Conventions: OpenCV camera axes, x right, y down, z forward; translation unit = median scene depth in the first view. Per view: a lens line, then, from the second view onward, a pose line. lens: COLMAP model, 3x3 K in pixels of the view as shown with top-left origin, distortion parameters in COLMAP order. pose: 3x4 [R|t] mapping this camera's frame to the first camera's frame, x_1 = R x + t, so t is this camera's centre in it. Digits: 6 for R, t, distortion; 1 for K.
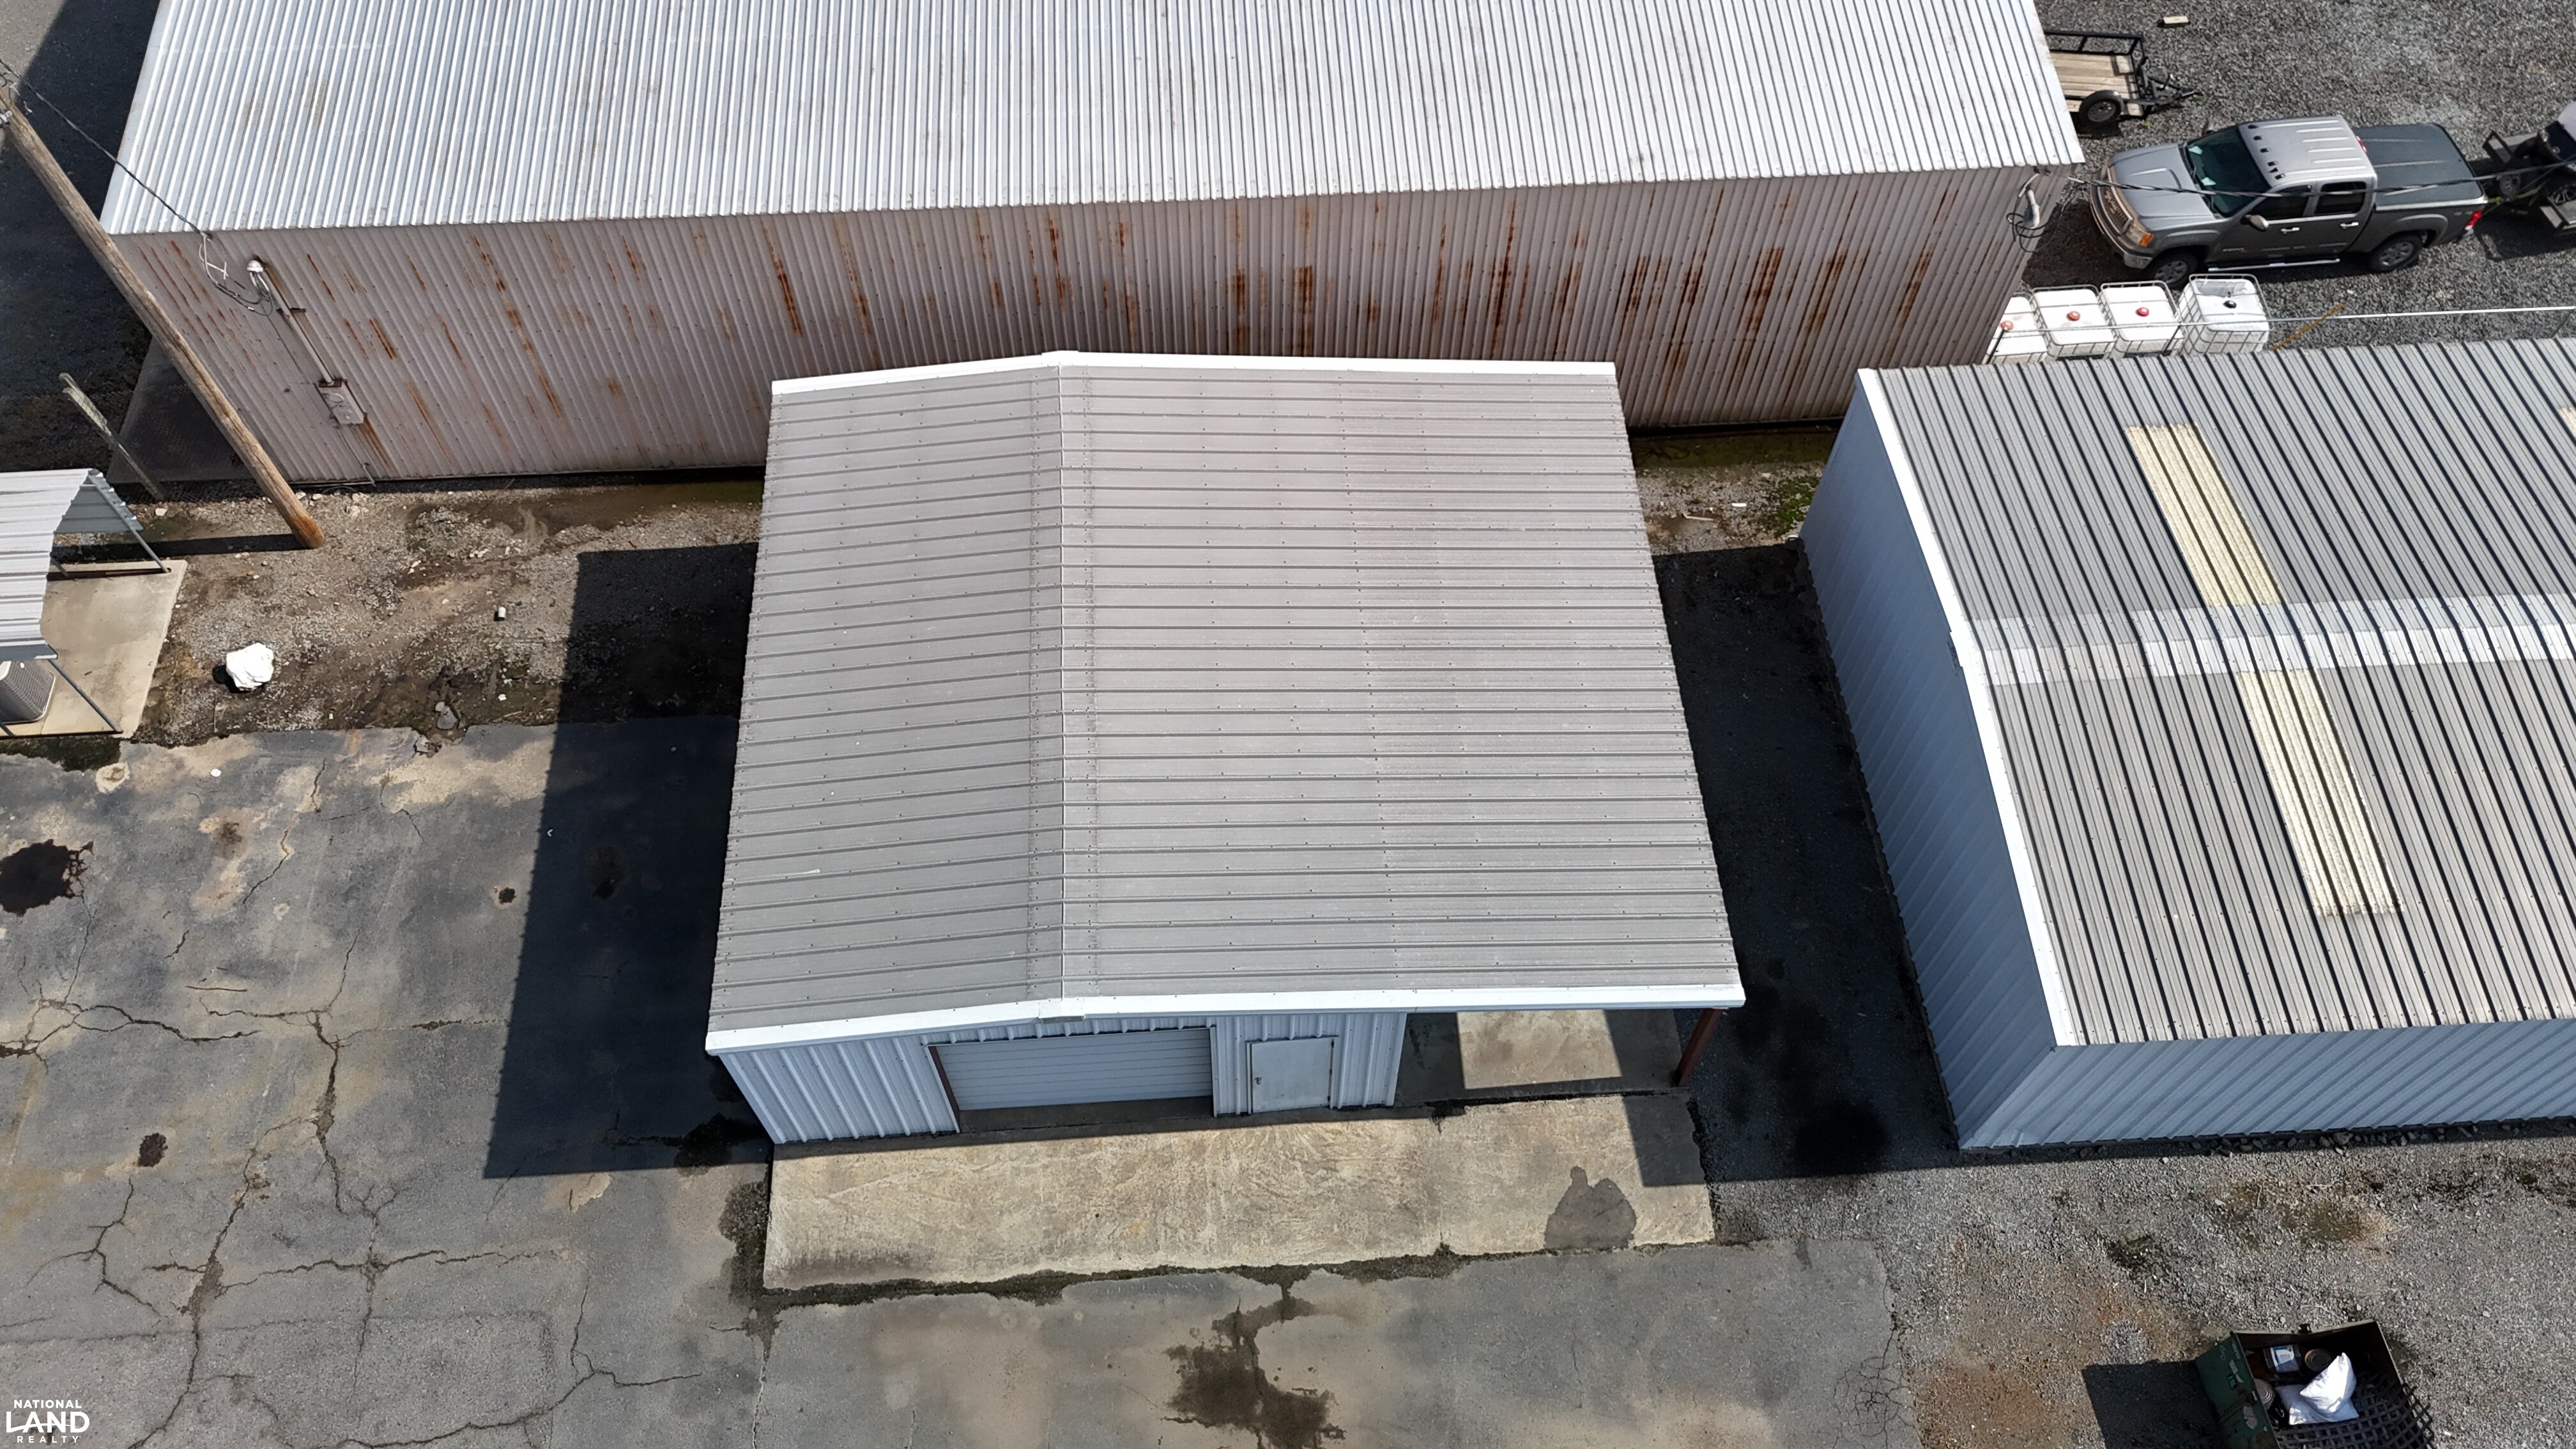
lens RADIAL K [[1897.2, 0, 1282.5], [0, 1897.2, 722.6], [0, 0, 1]] dist [0.066908, -0.057485]
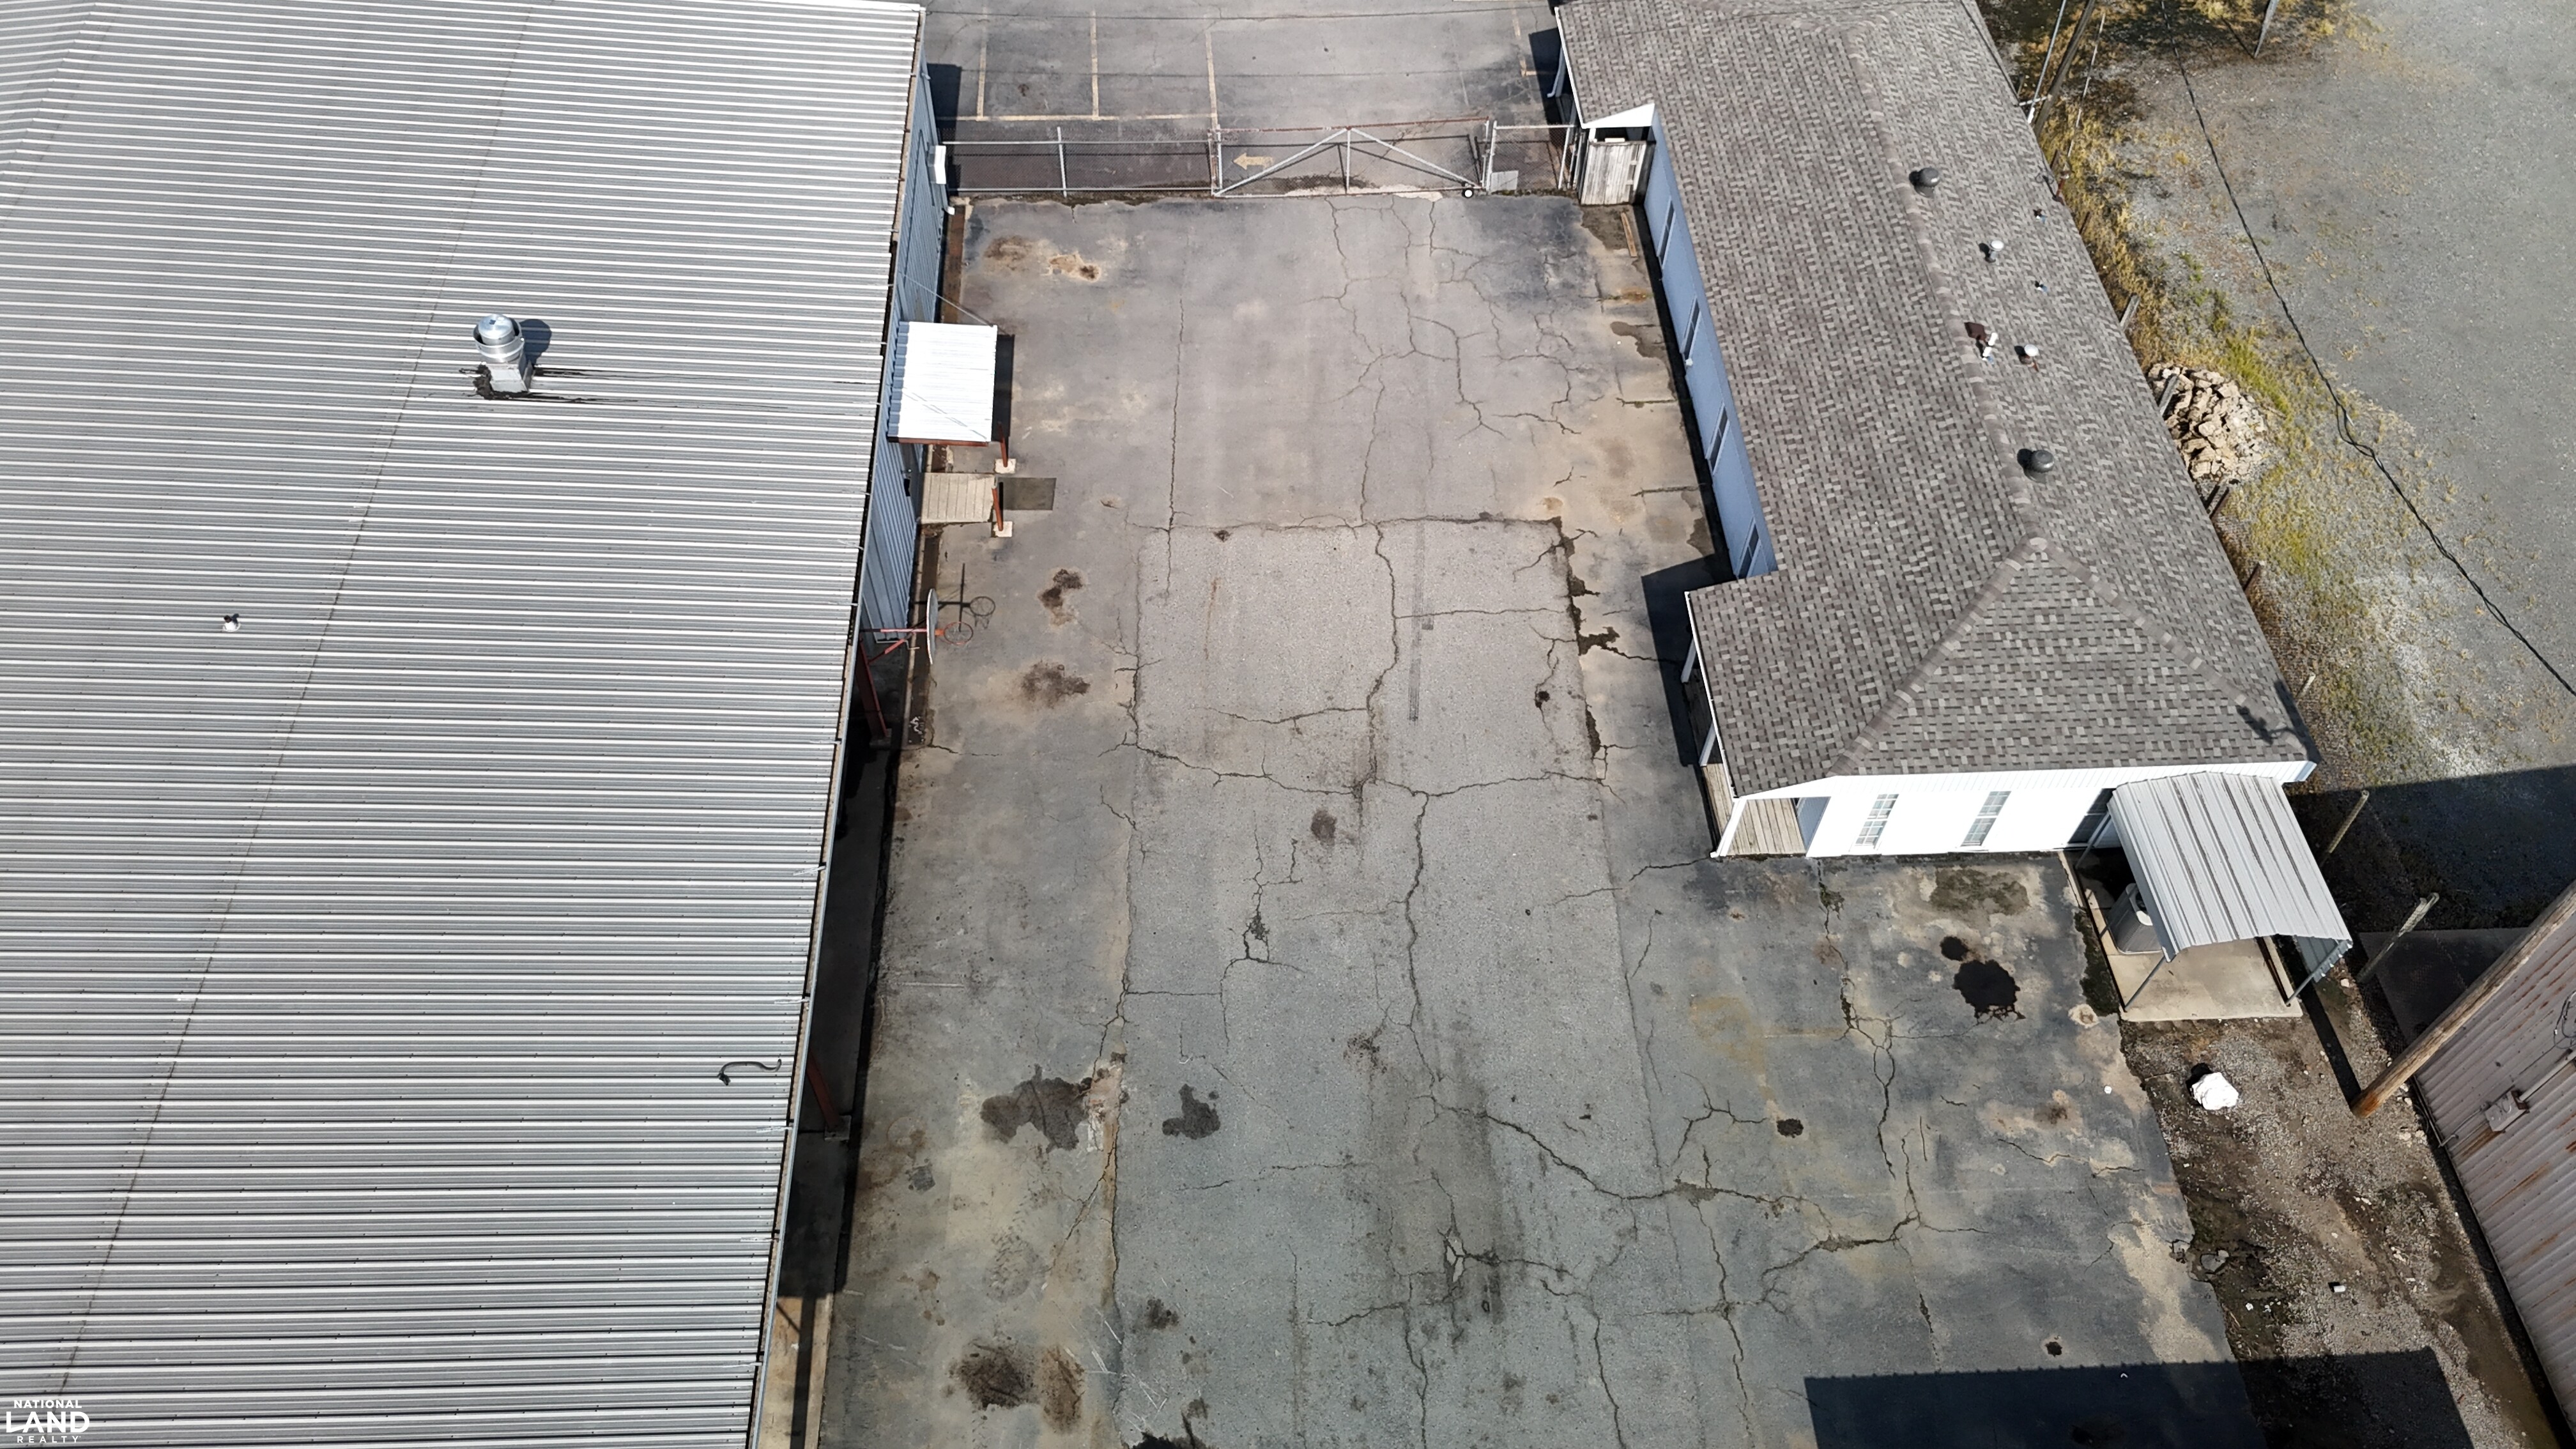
lens RADIAL K [[1897.2, 0, 1286.6], [0, 1897.2, 723.2], [0, 0, 1]] dist [0.066908, -0.057485]
pose [[-0.016826, 0.793512, -0.608322, 0.004665], [-0.853094, 0.305928, 0.422657, -0.113832], [0.521486, 0.526068, 0.671792, -0.198937]]
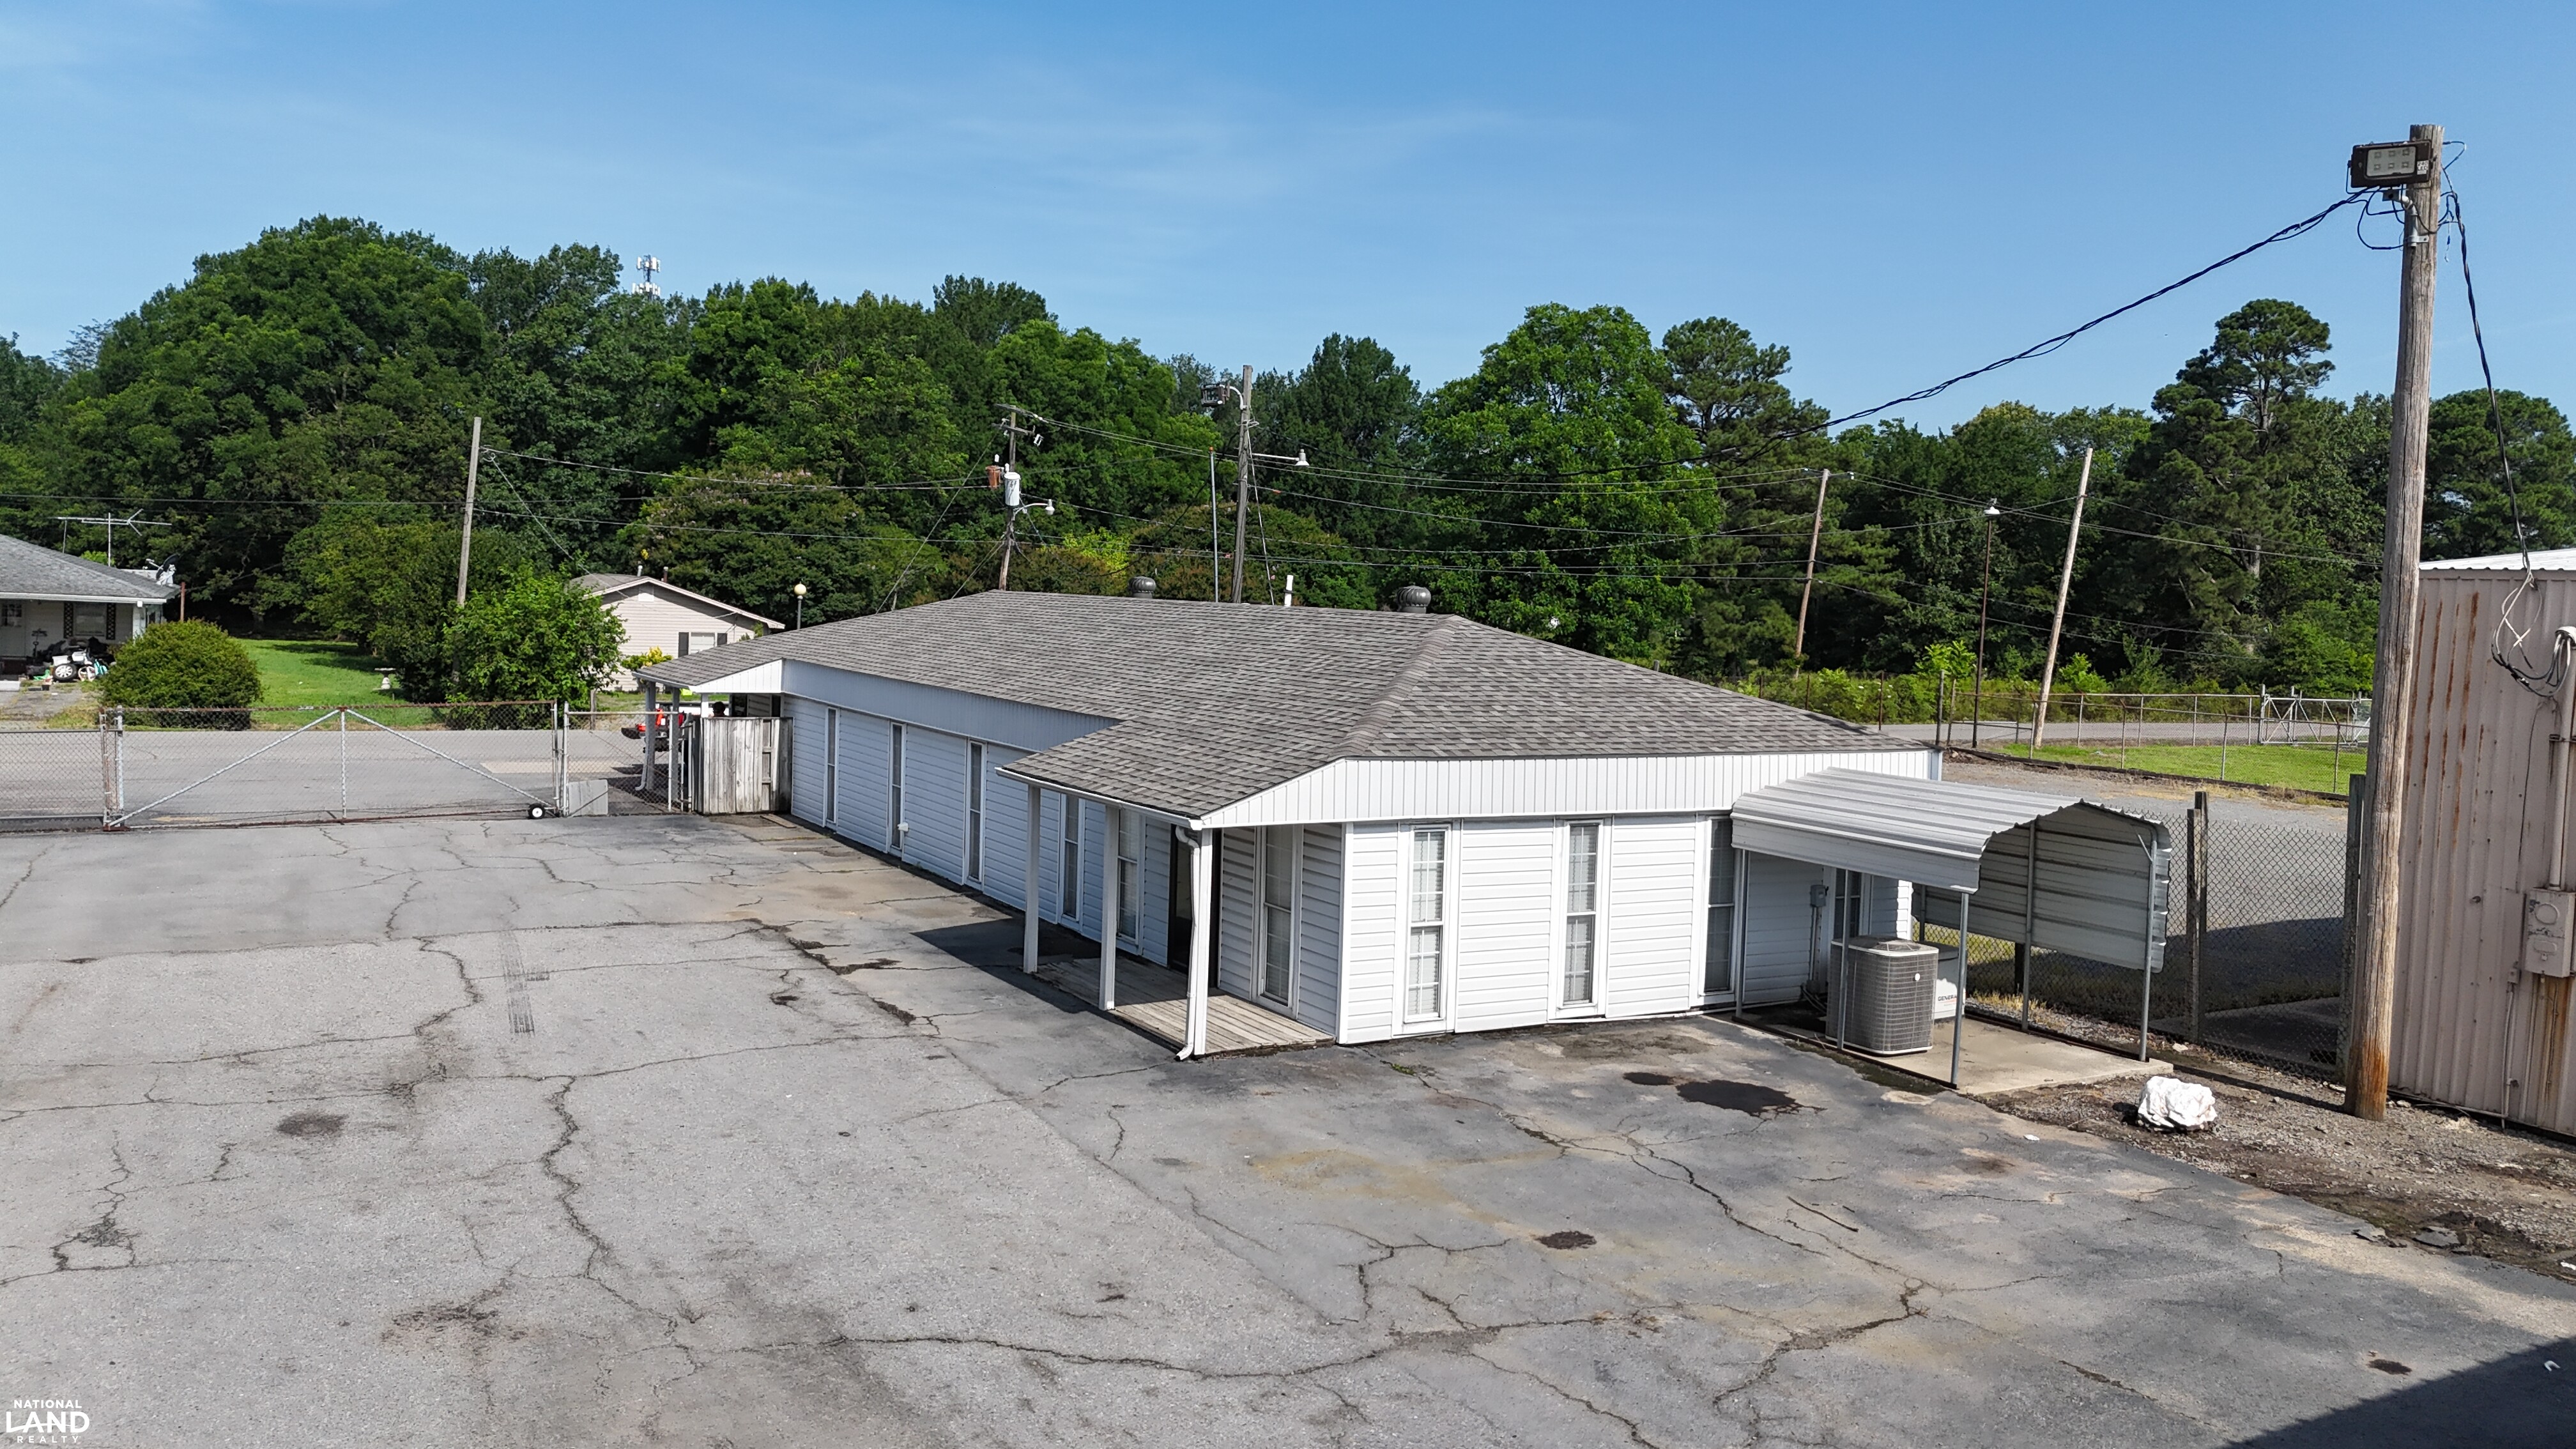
lens RADIAL K [[1897.2, 0, 1285.9], [0, 1897.2, 711.0], [0, 0, 1]] dist [0.066908, -0.057485]
pose [[0.451043, 0.067118, -0.889975, -0.122555], [-0.773474, 0.526925, -0.352261, 0.357783], [0.445307, 0.847257, 0.289580, 0.599772]]
